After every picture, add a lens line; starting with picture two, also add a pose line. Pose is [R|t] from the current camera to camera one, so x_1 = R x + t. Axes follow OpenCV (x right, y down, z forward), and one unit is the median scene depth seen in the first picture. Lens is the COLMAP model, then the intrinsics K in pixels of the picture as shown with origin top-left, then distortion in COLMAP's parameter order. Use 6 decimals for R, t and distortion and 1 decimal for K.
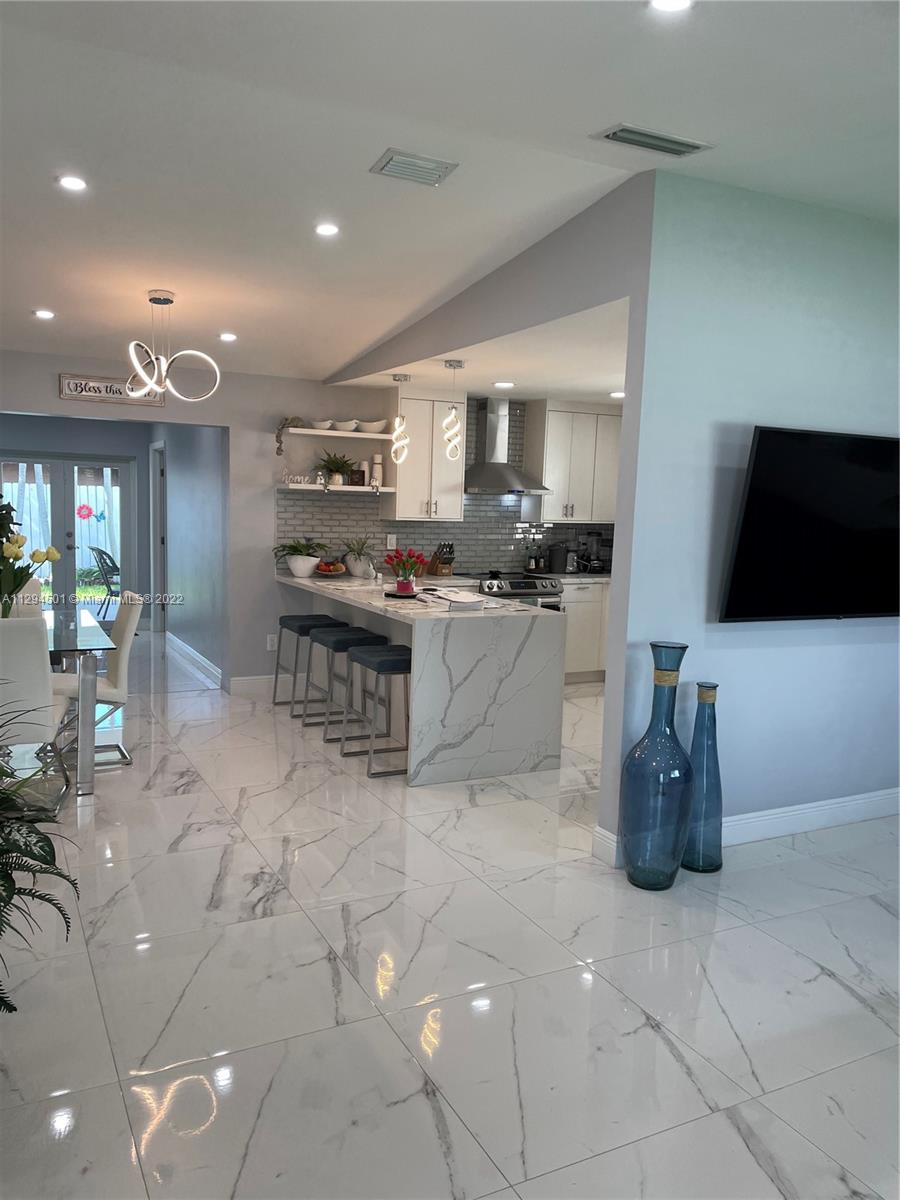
lens RADIAL K [[909.6, 0, 440.3], [0, 909.6, 605.0], [0, 0, 1]] dist [0.105017, -0.138789]
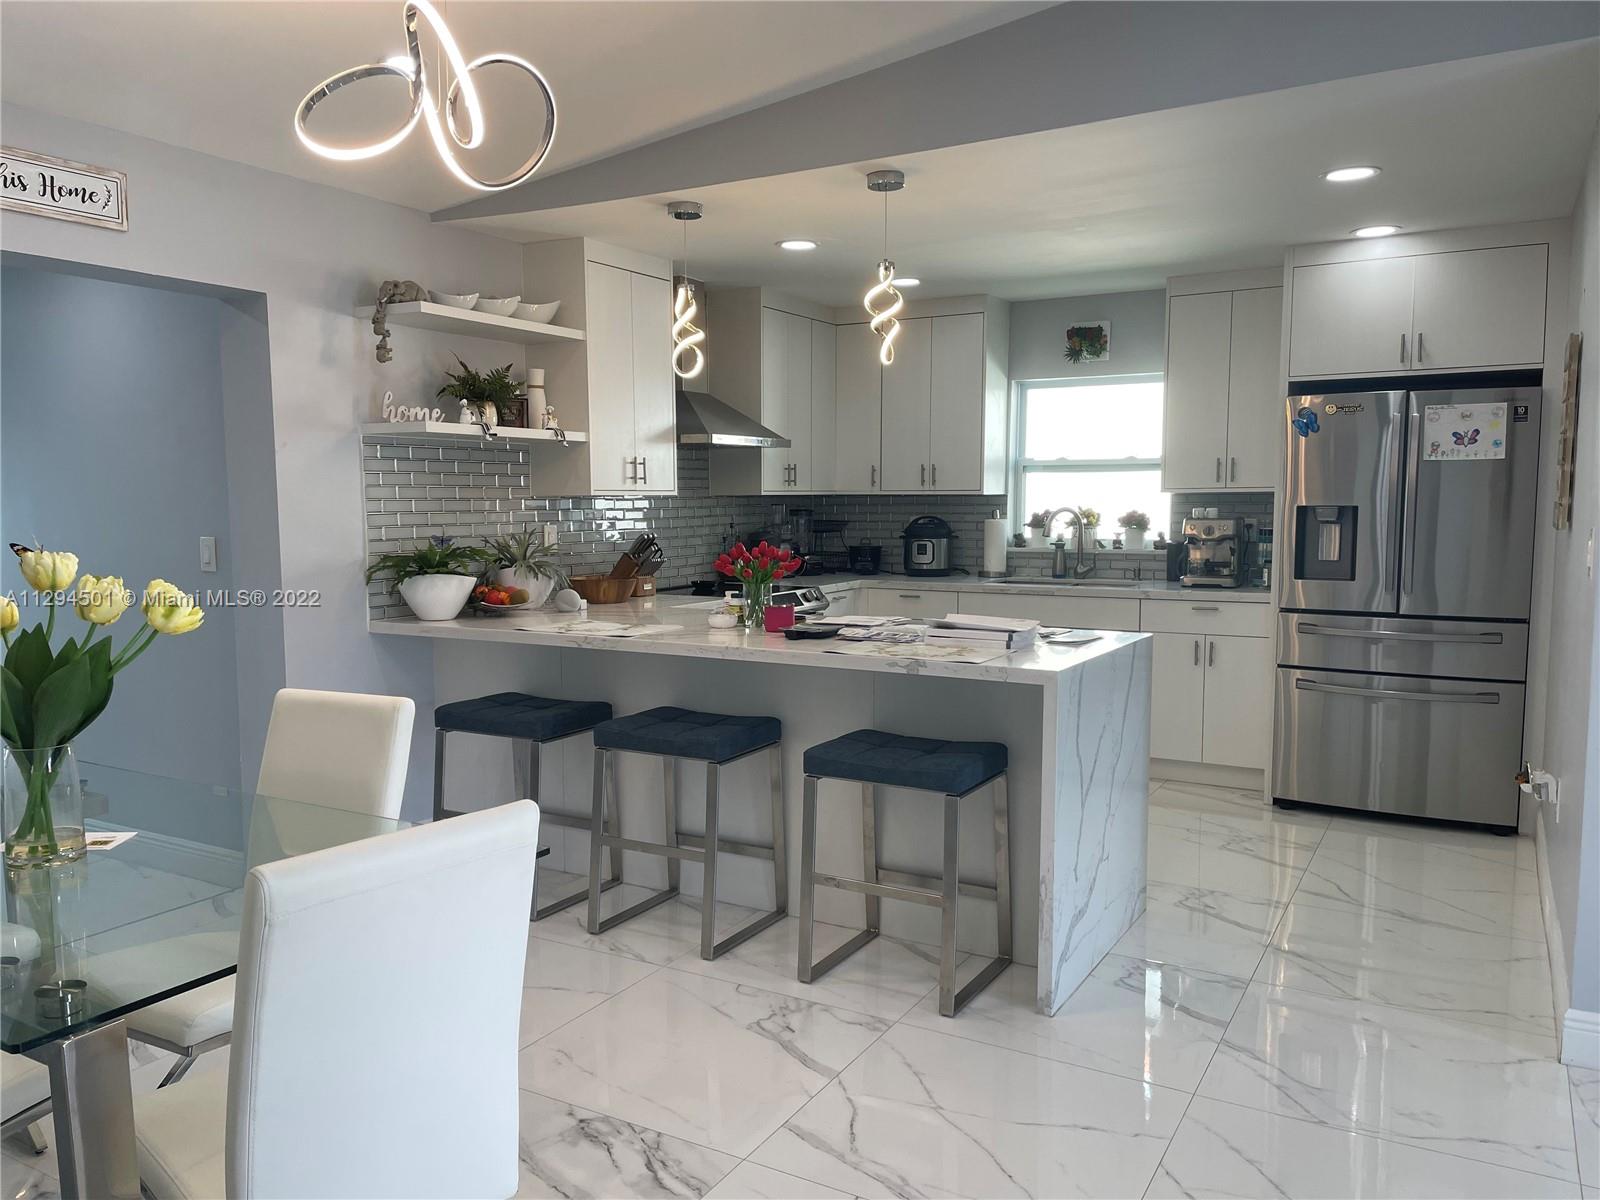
lens RADIAL K [[1212.8, 0, 802.9], [0, 1212.8, 599.8], [0, 0, 1]] dist [0.105017, -0.138789]
pose [[0.832428, -0.079772, 0.548362, -0.356600], [0.091719, 0.995769, 0.005626, -0.028136], [-0.546490, 0.045612, 0.836222, 0.377785]]
